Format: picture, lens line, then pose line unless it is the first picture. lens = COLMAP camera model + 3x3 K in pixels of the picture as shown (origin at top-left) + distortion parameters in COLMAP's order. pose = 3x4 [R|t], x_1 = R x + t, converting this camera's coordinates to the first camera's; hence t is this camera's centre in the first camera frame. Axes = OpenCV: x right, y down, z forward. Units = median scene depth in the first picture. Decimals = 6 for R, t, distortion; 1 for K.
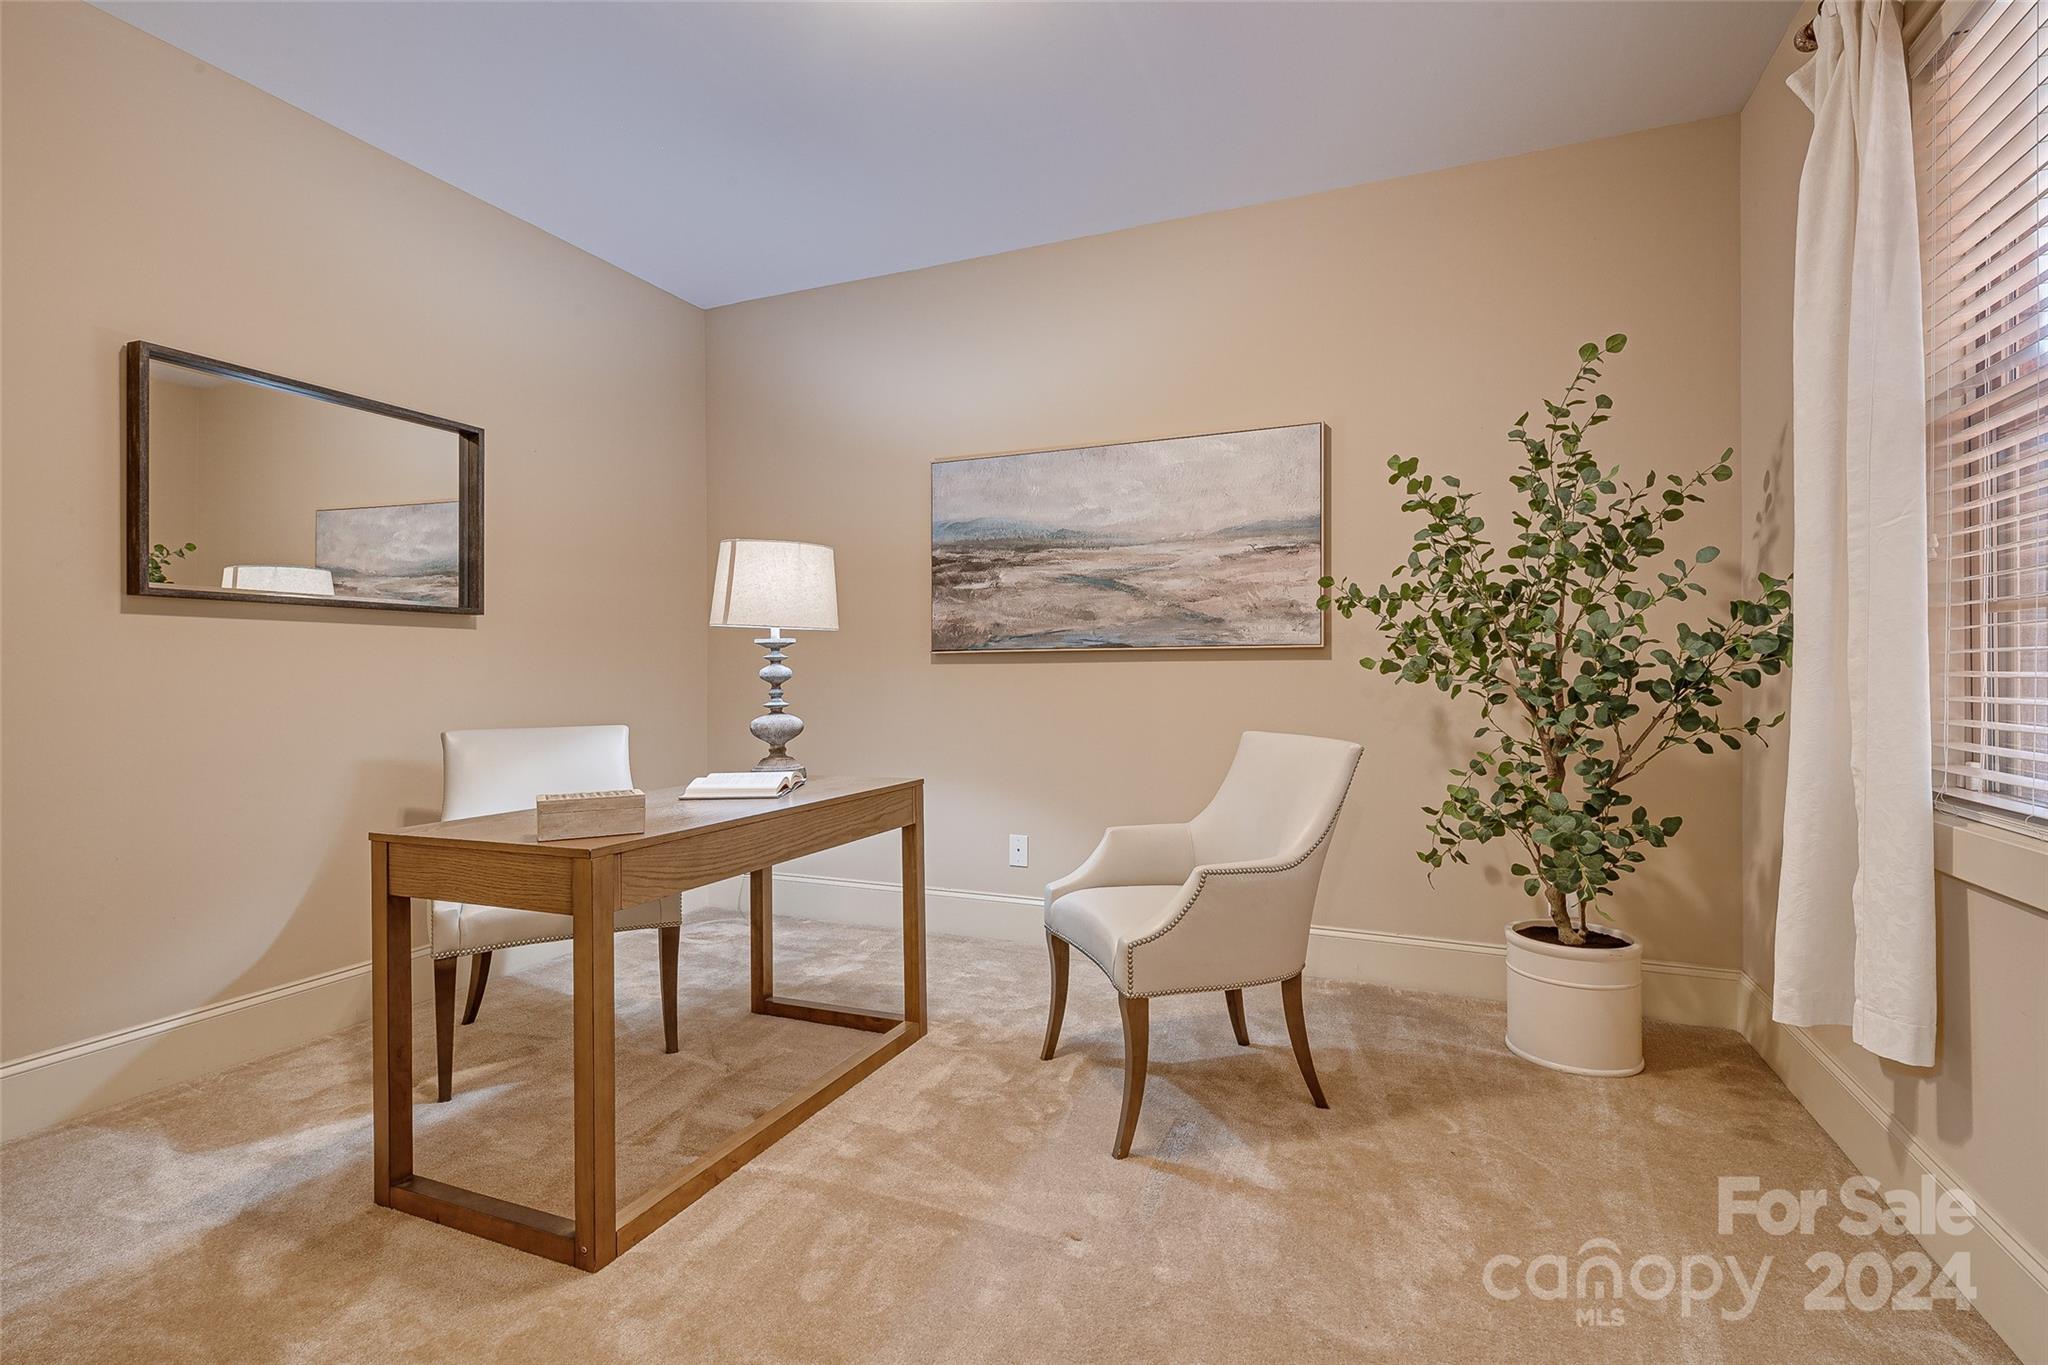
lens RADIAL K [[950.2, 0, 1032.1], [0, 950.2, 677.1], [0, 0, 1]] dist [0.017770, -0.006800]
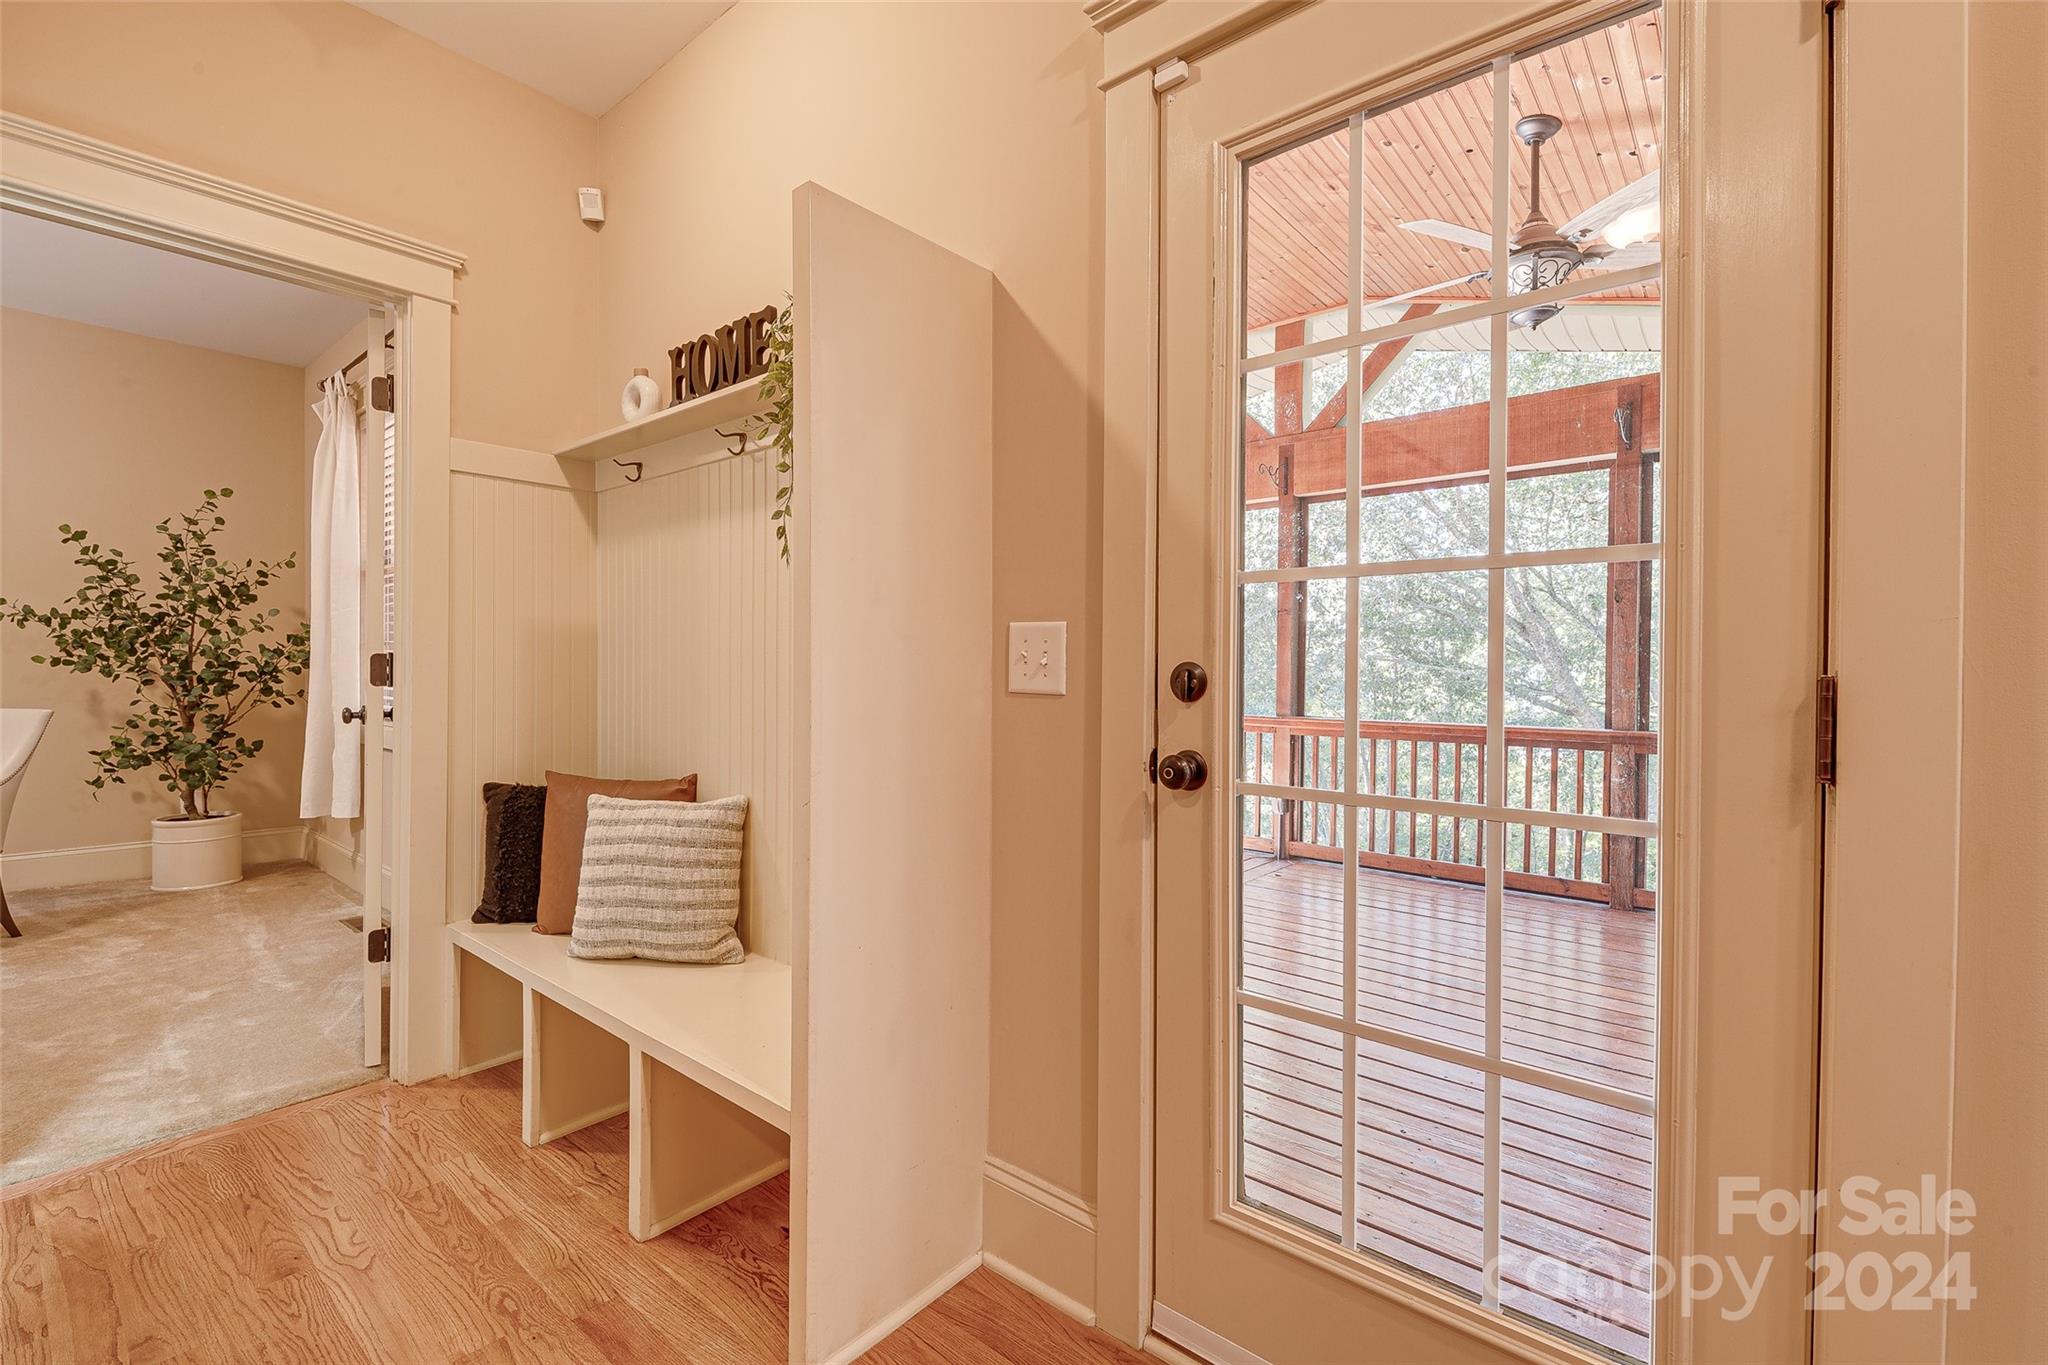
lens RADIAL K [[908.2, 0, 1022.8], [0, 908.2, 673.4], [0, 0, 1]] dist [0.010452, -0.006380]
pose [[0.314385, 0.001180, 0.949295, -0.562498], [-0.005731, 0.999983, 0.000655, -0.002691], [-0.949278, -0.005647, 0.314386, -0.985672]]
